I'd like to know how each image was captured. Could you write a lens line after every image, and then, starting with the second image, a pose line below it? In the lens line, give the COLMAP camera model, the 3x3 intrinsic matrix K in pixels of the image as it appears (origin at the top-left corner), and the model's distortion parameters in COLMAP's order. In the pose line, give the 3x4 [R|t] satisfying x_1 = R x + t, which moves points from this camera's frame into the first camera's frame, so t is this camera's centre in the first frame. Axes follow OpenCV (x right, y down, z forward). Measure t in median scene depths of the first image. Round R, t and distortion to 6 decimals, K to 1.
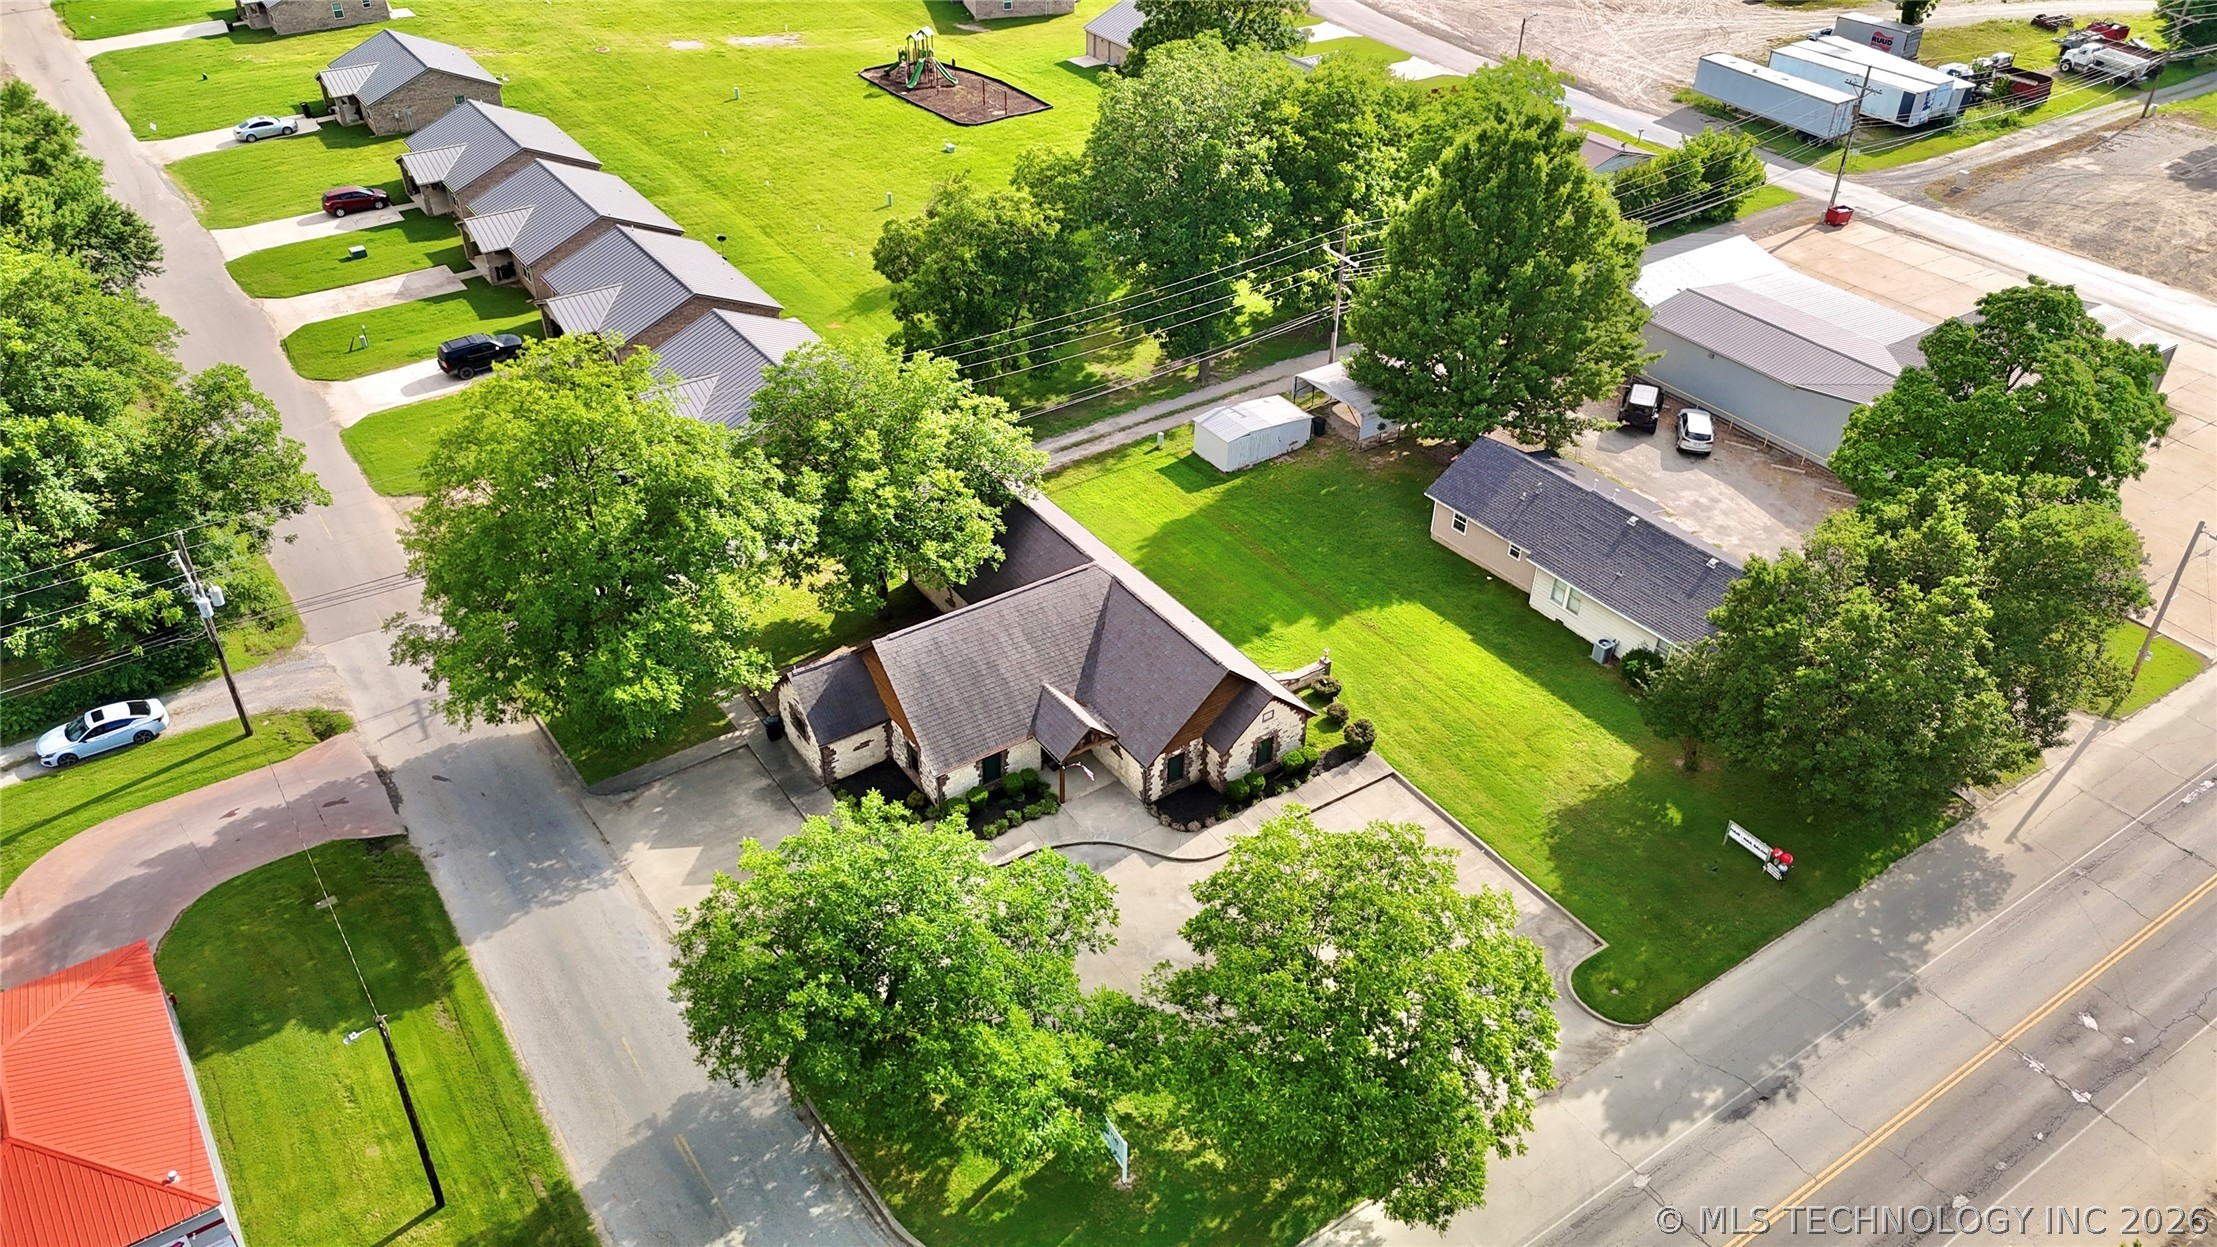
lens RADIAL K [[1627.9, 0, 1108.5], [0, 1627.9, 623.5], [0, 0, 1]] dist [0.062173, -0.078050]
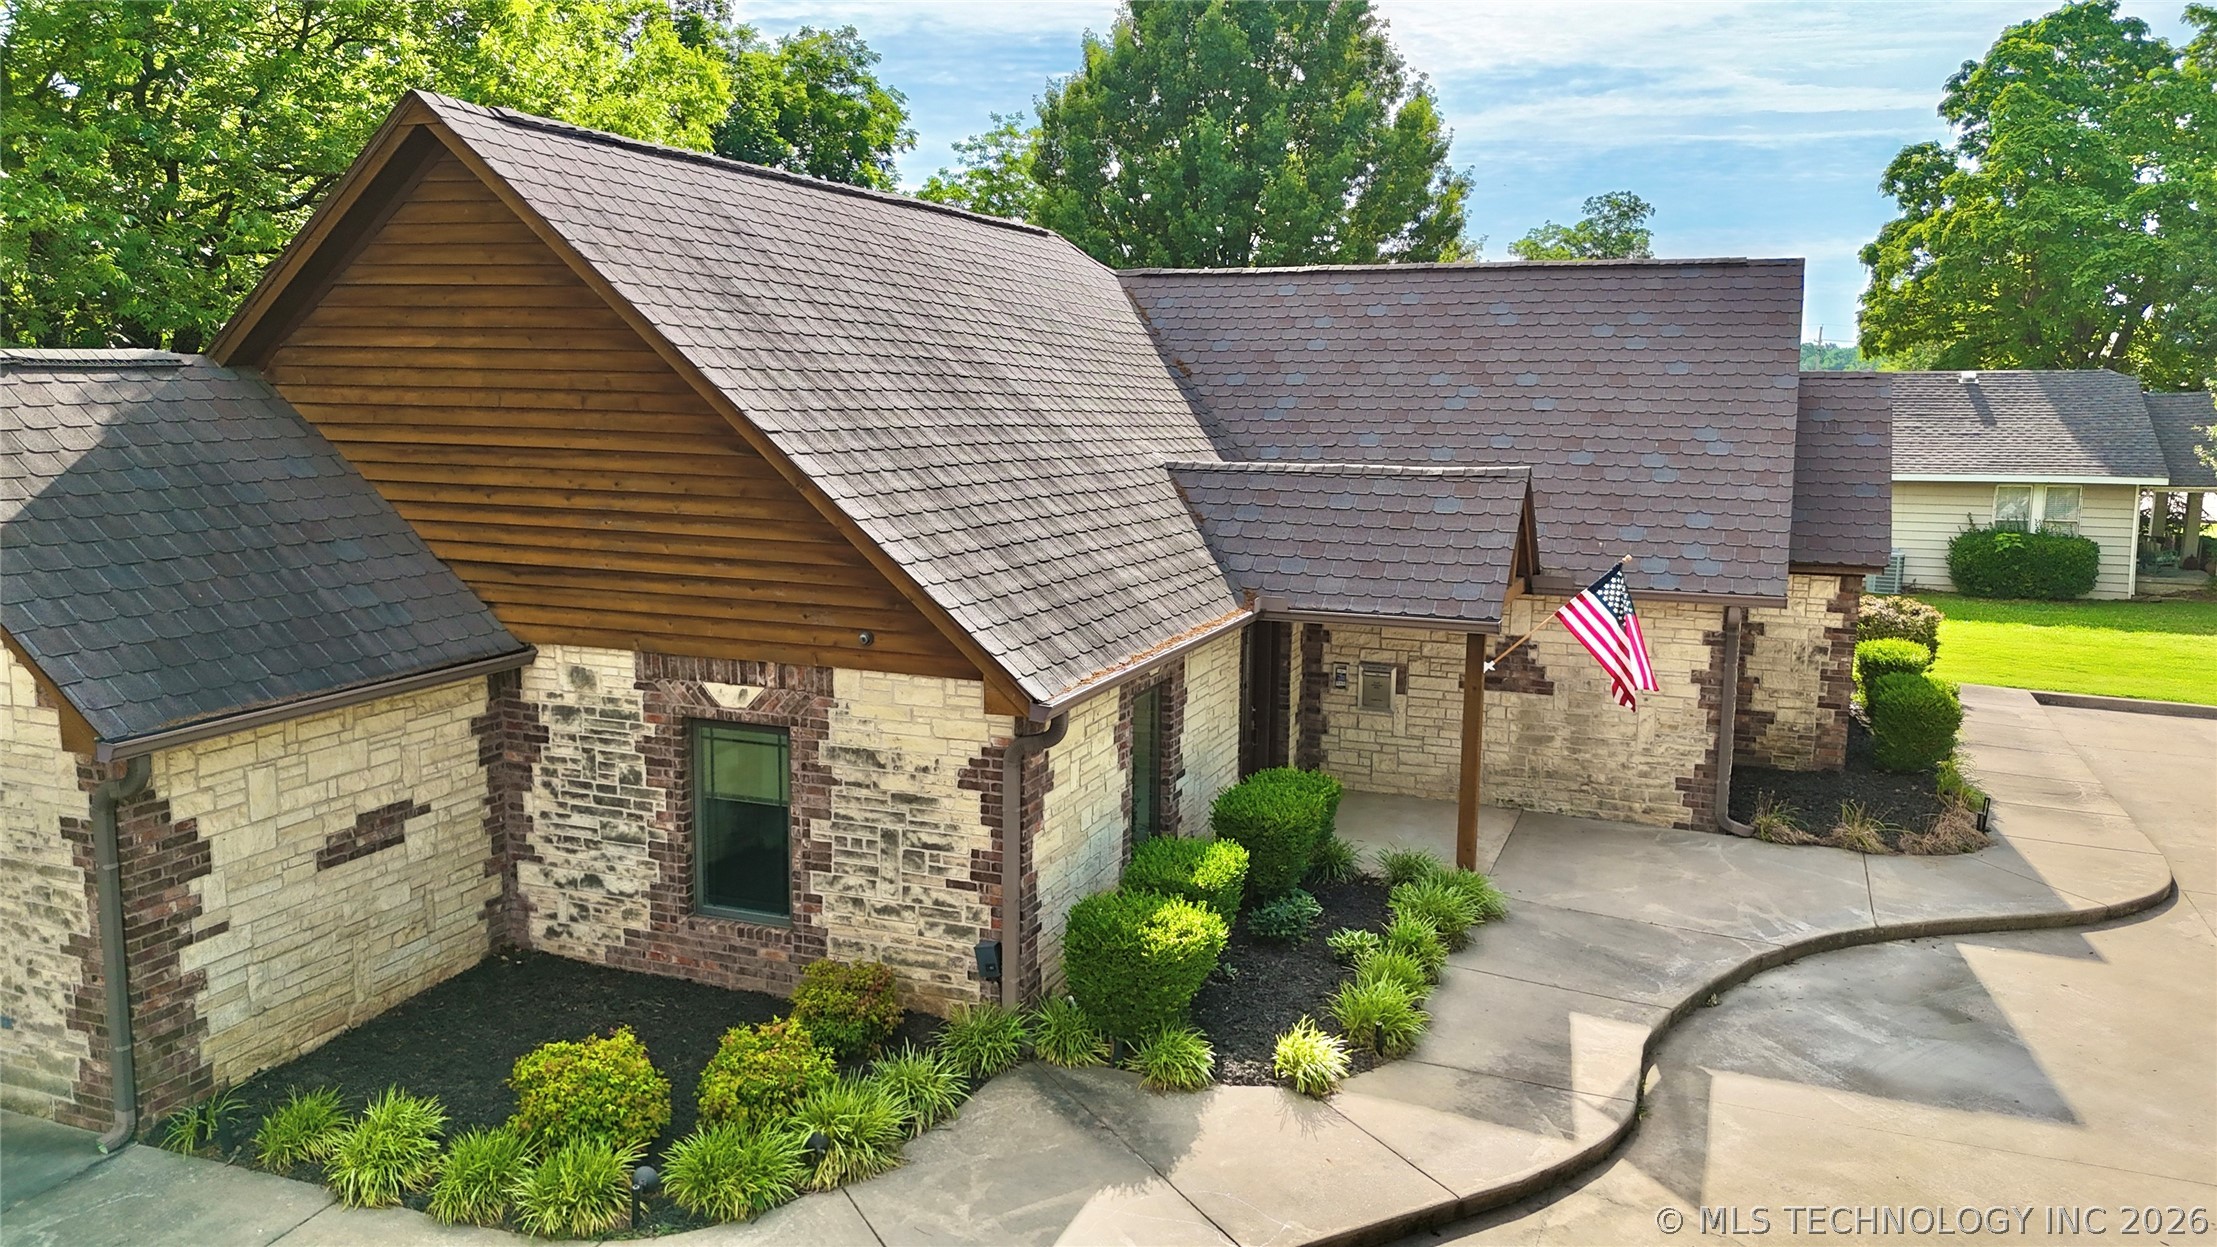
lens RADIAL K [[1627.9, 0, 1108.5], [0, 1627.9, 623.5], [0, 0, 1]] dist [0.062173, -0.078050]
pose [[0.829303, -0.093514, 0.550919, -0.171949], [0.326388, 0.881305, -0.341720, 0.131403], [-0.453572, 0.463203, 0.761391, 0.808941]]
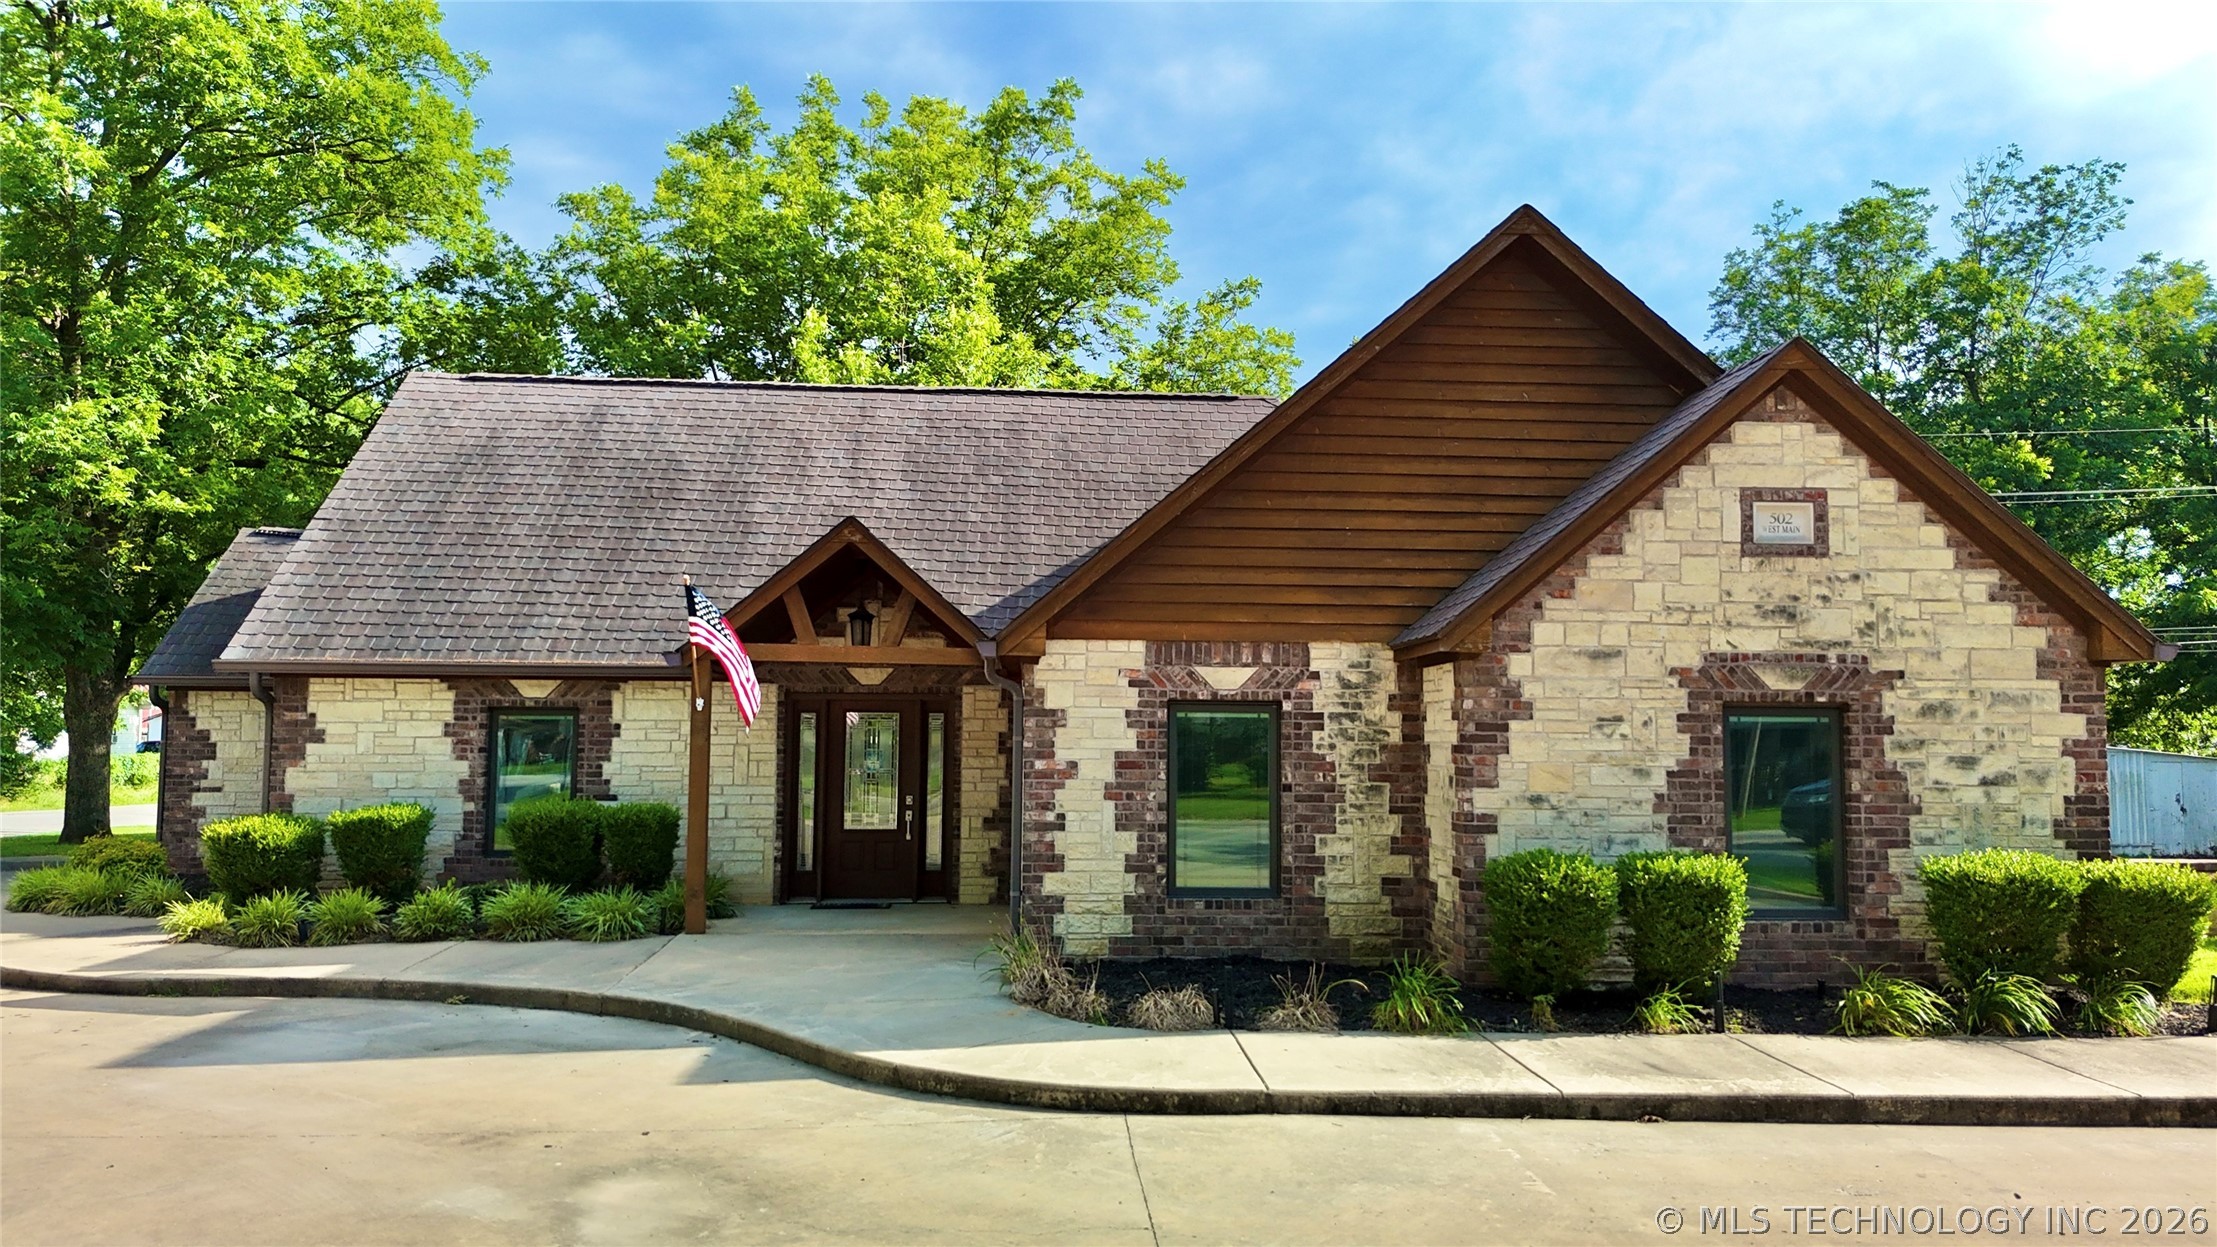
lens RADIAL K [[1627.9, 0, 1108.5], [0, 1627.9, 623.5], [0, 0, 1]] dist [0.062173, -0.078050]
pose [[0.856691, -0.044148, -0.513937, 0.119017], [-0.295314, 0.774917, -0.558832, 0.172115], [0.422929, 0.630519, 0.650827, 0.826068]]
